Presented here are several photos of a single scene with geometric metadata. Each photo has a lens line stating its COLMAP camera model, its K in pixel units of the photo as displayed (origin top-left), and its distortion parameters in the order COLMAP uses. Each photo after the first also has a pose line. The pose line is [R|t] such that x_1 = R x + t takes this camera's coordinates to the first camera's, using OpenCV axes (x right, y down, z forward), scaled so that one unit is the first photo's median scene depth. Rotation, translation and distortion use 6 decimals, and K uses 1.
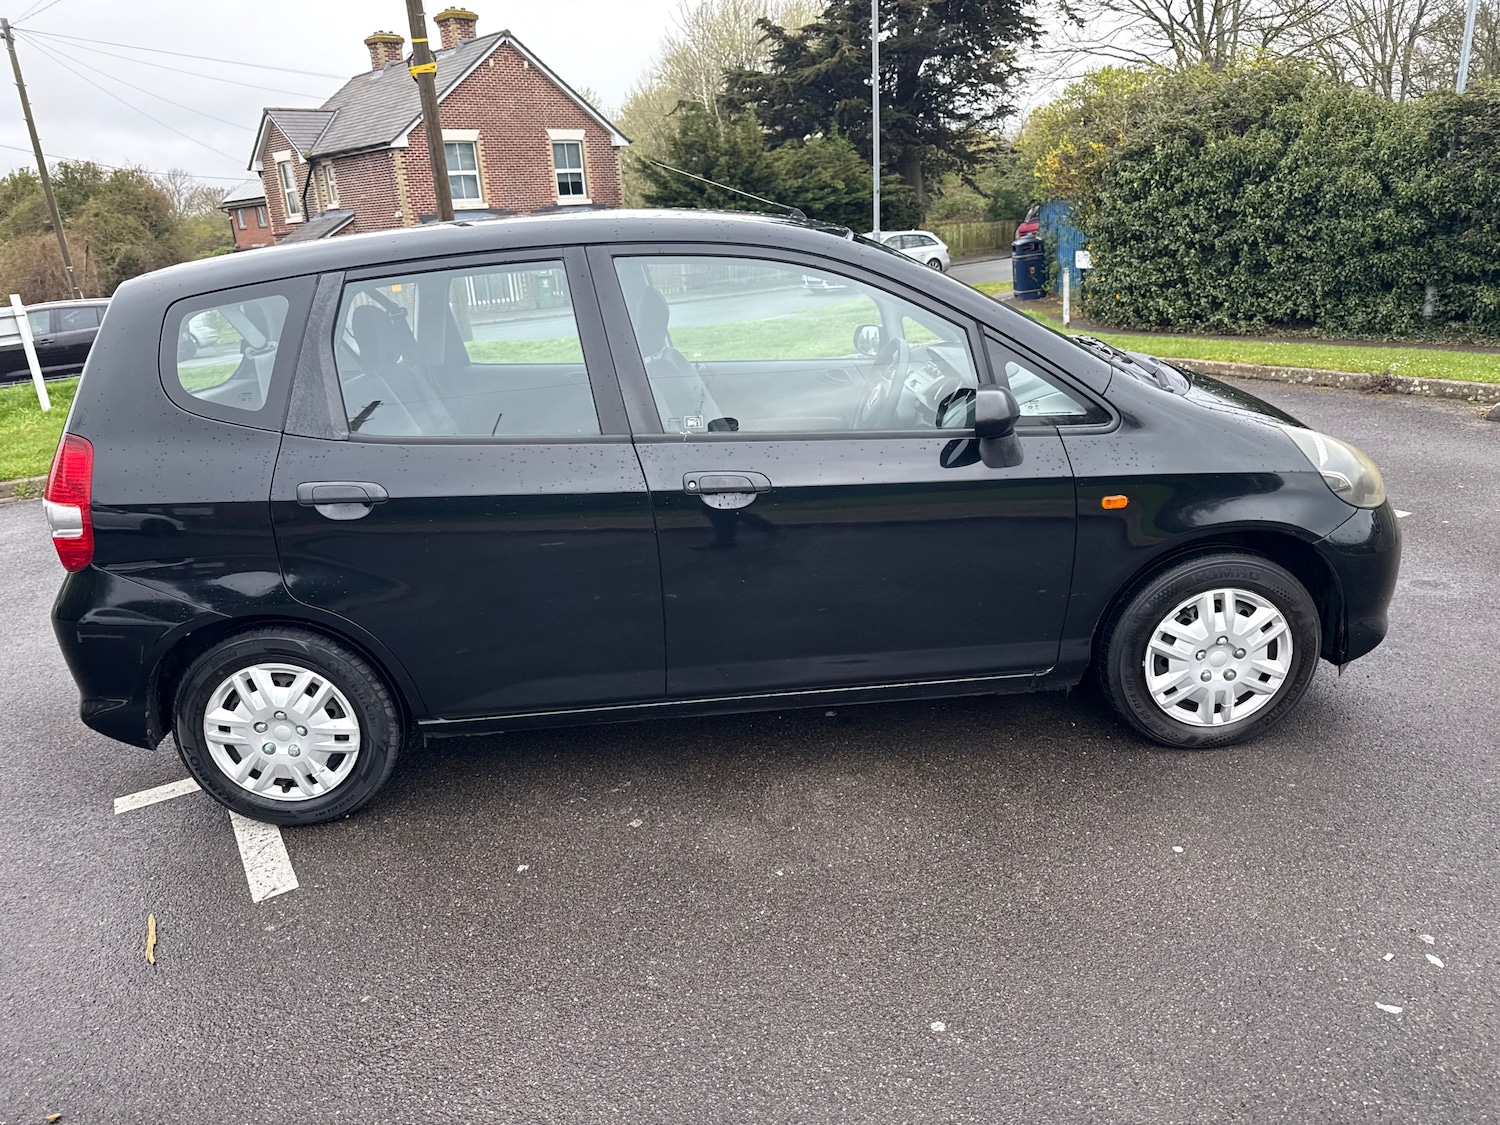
lens RADIAL K [[1074.5, 0, 758.3], [0, 1074.5, 573.6], [0, 0, 1]] dist [0.026452, -0.029375]
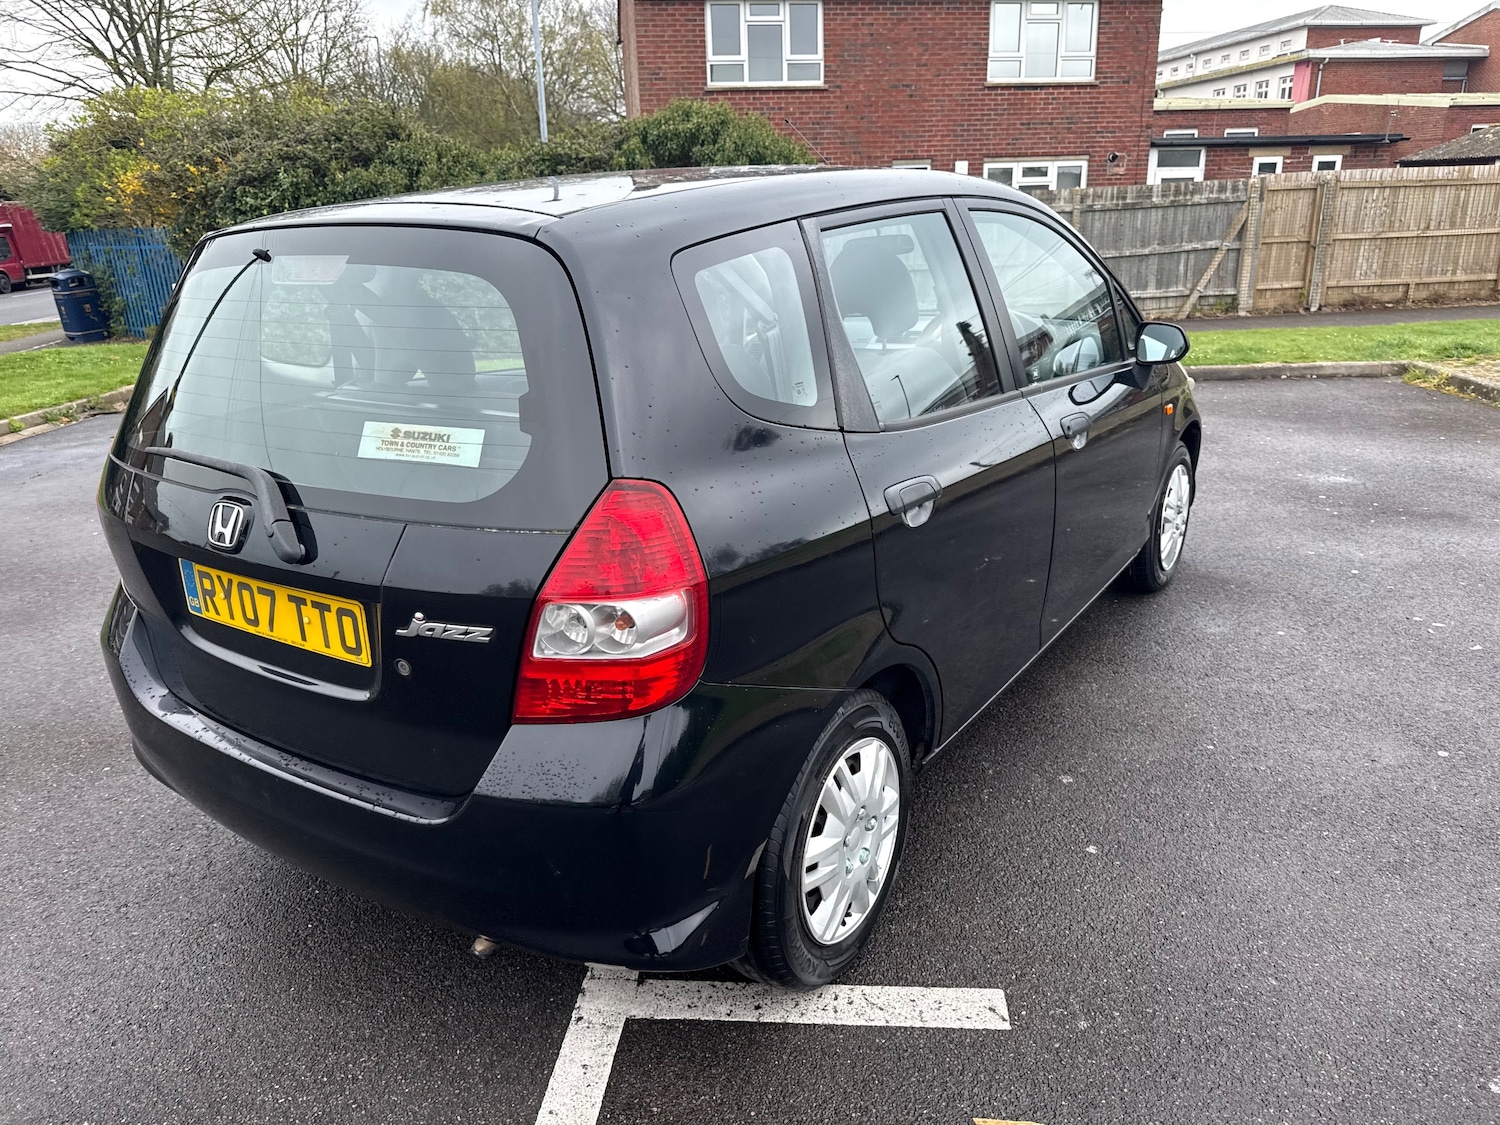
lens RADIAL K [[1074.5, 0, 761.8], [0, 1074.5, 561.7], [0, 0, 1]] dist [0.026452, -0.029375]
pose [[0.586599, -0.212035, 0.781628, -0.974378], [0.250704, 0.965254, 0.073699, -0.100867], [-0.770097, 0.152725, 0.619376, 0.545183]]
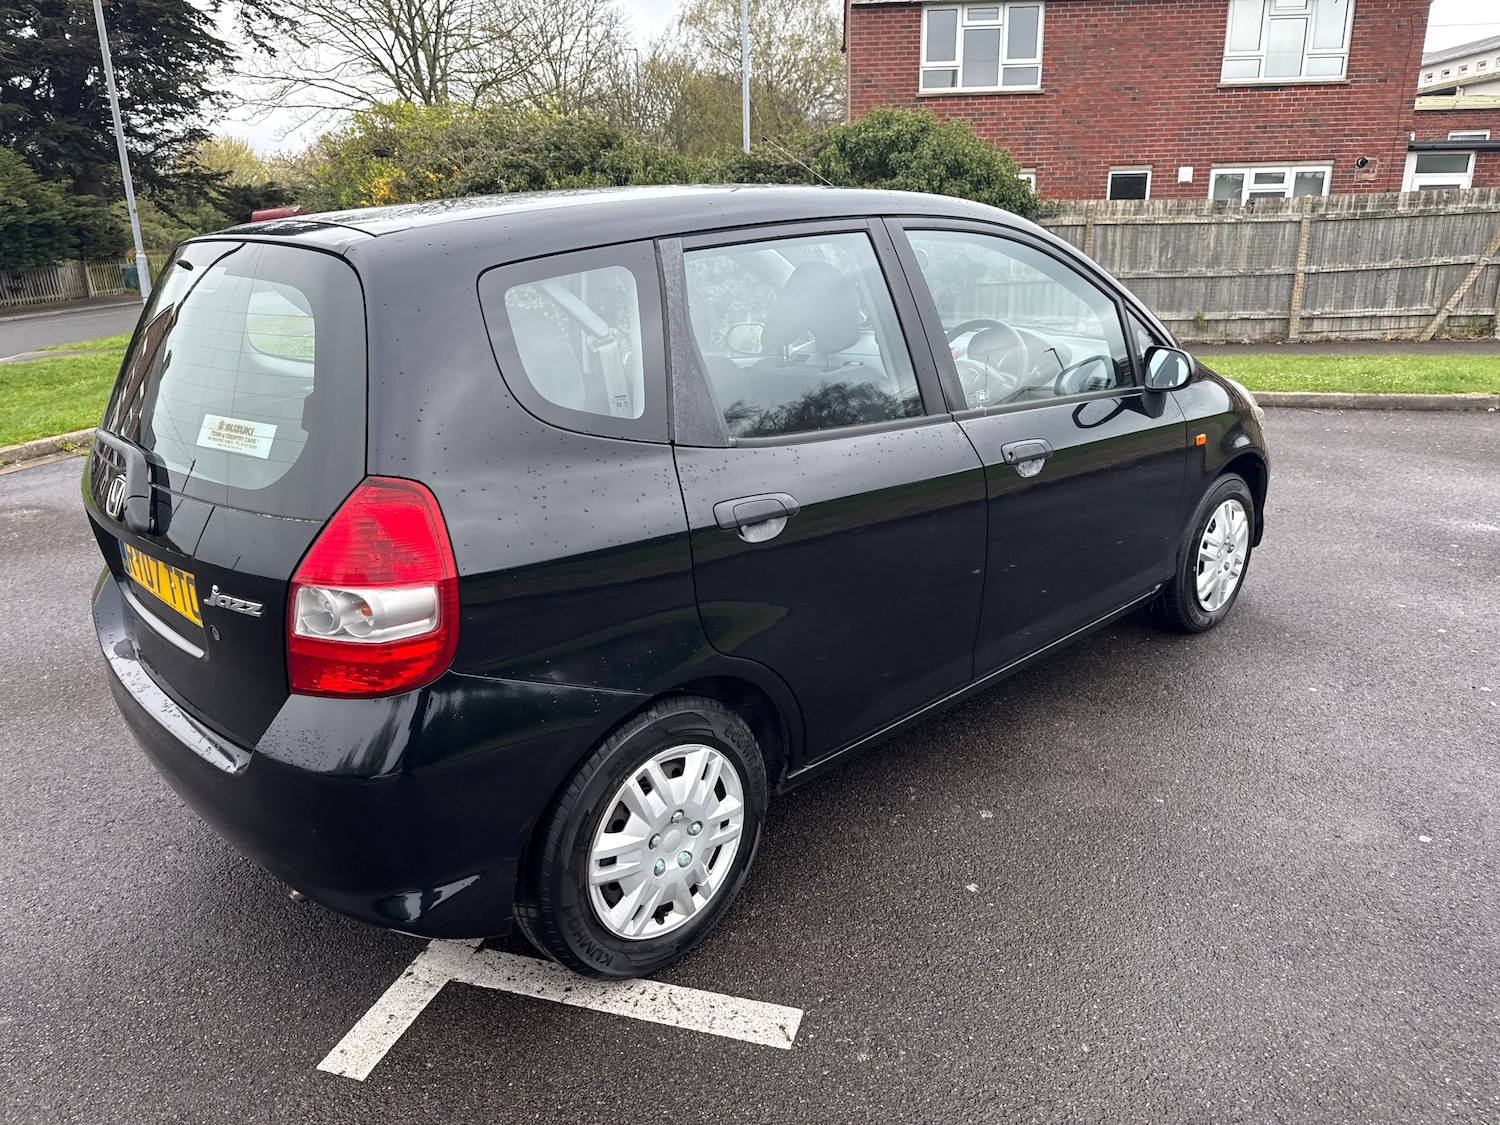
lens RADIAL K [[1074.5, 0, 761.2], [0, 1074.5, 558.3], [0, 0, 1]] dist [0.026452, -0.029375]
pose [[0.749328, -0.157179, 0.643275, -0.816874], [0.187136, 0.982088, 0.021977, -0.049887], [-0.635207, 0.103911, 0.765320, 0.349643]]
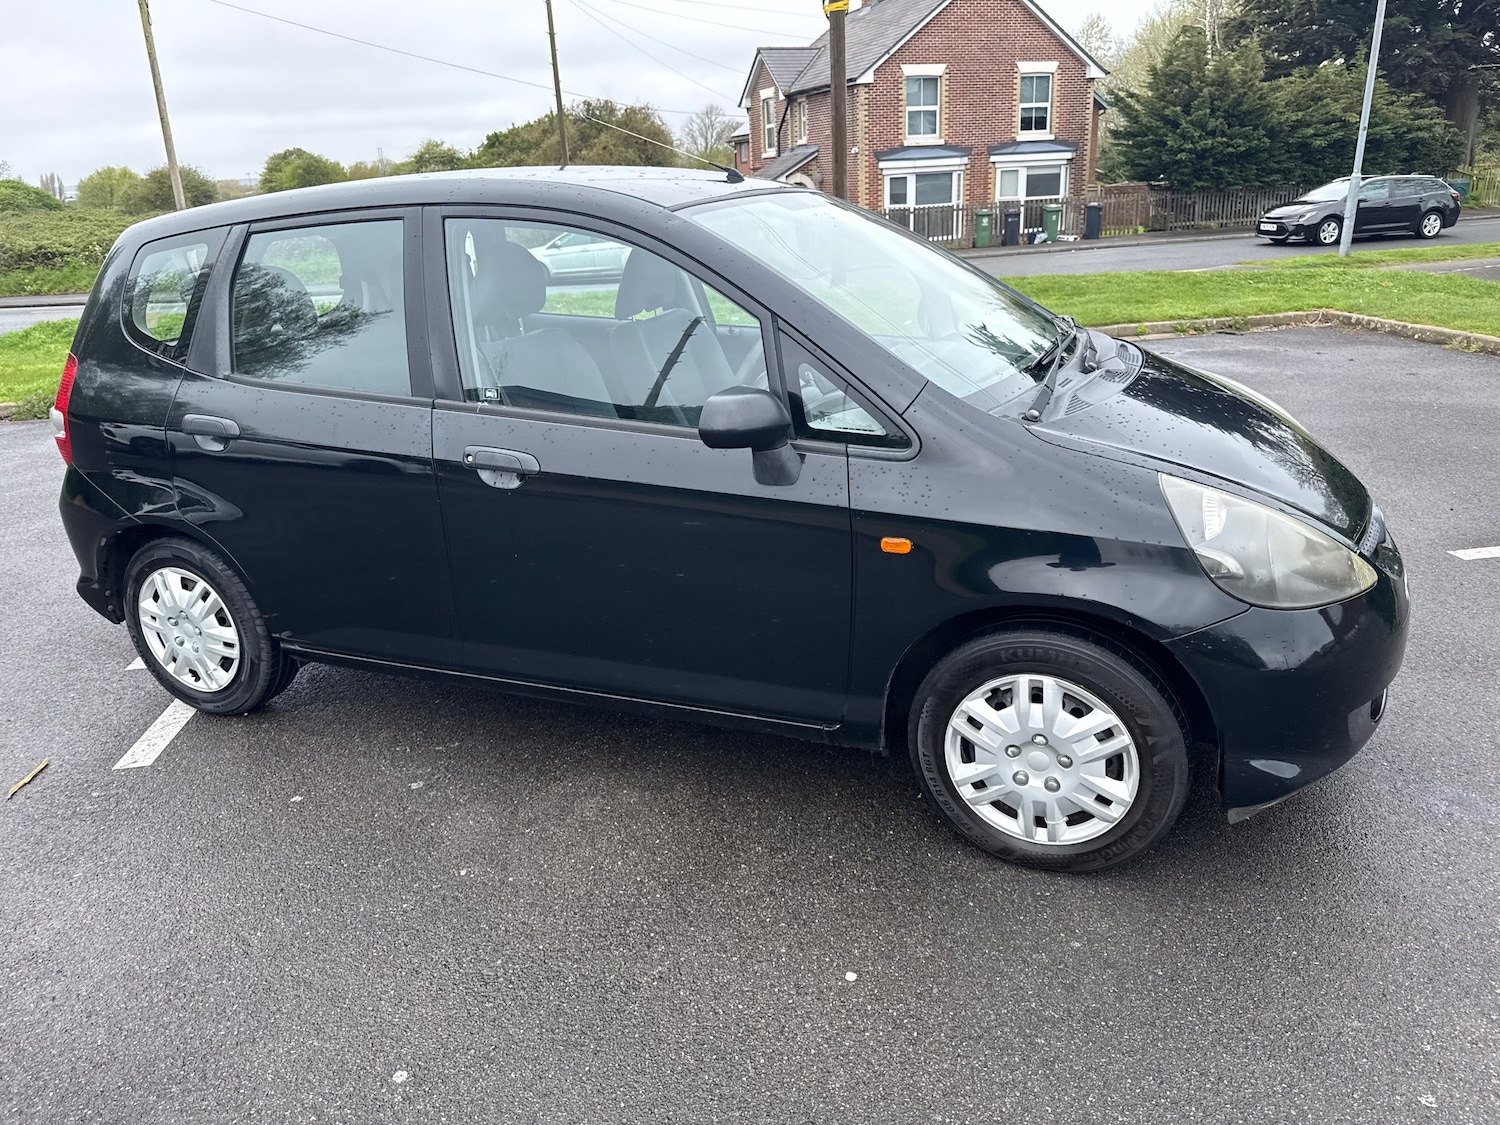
lens RADIAL K [[1074.5, 0, 758.5], [0, 1074.5, 558.0], [0, 0, 1]] dist [0.026452, -0.029375]
pose [[0.903223, 0.162027, -0.397410, 0.521155], [-0.145434, 0.986761, 0.071771, -0.092919], [0.403778, -0.007028, 0.914830, 0.195131]]
